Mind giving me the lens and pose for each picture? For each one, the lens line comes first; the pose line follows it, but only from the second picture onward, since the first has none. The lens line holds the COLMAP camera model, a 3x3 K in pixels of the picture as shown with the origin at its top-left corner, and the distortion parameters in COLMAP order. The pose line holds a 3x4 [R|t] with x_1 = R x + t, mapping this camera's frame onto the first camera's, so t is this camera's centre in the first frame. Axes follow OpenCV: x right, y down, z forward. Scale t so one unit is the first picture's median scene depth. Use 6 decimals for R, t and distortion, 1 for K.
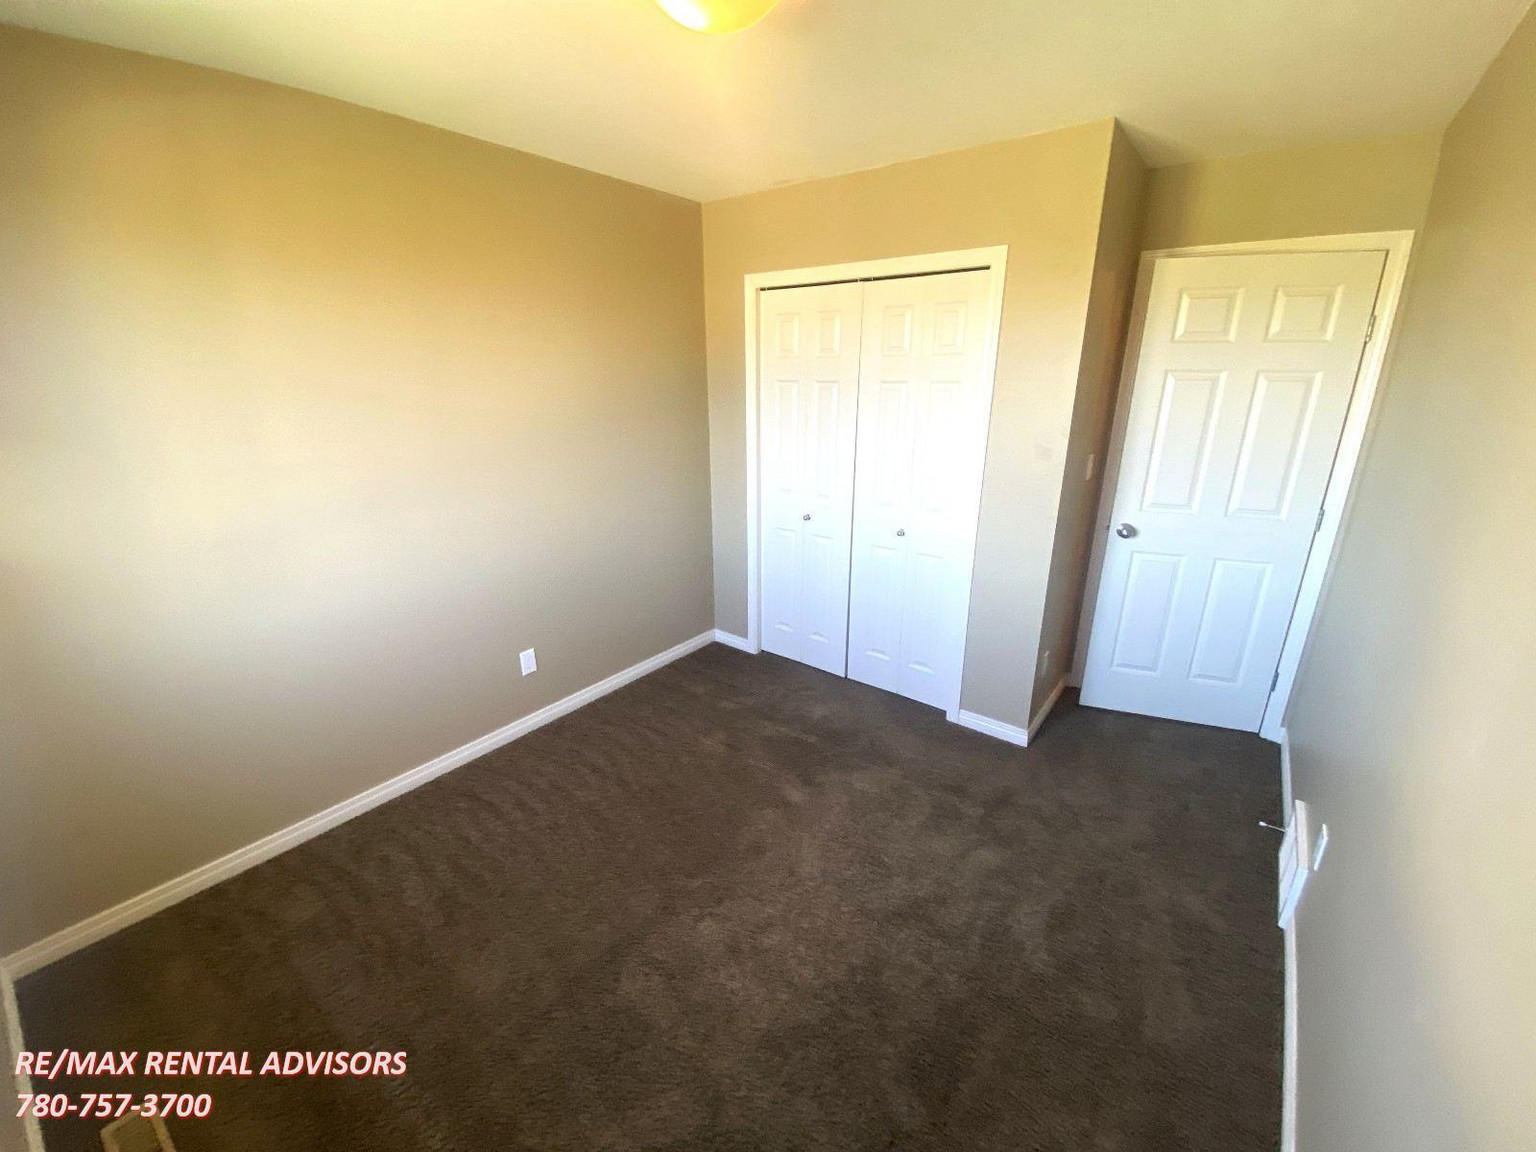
lens RADIAL K [[627.6, 0, 768.0], [0, 627.6, 576.0], [0, 0, 1]] dist [-0.000256, -0.000022]
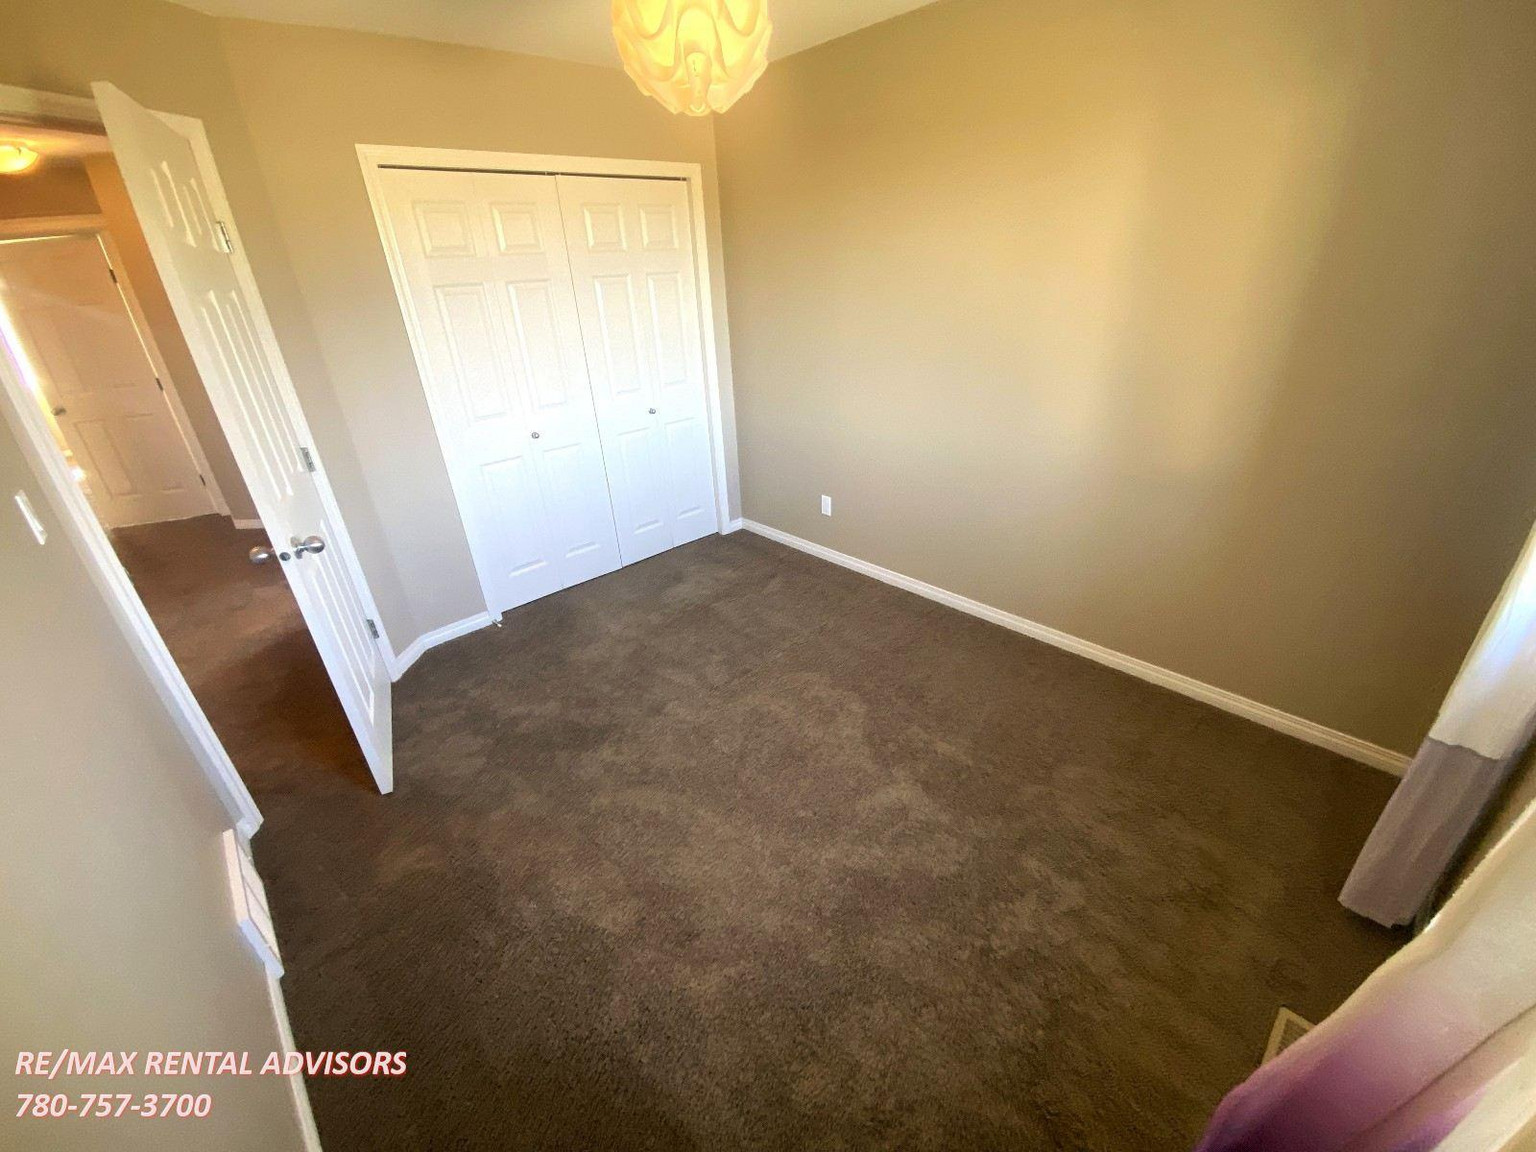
lens RADIAL K [[627.6, 0, 768.0], [0, 627.6, 576.0], [0, 0, 1]] dist [-0.000256, -0.000022]
pose [[0.188121, -0.439214, 0.878465, -0.815545], [0.361939, 0.862487, 0.353717, -0.122957], [-0.913023, 0.251409, 0.321221, 0.442406]]
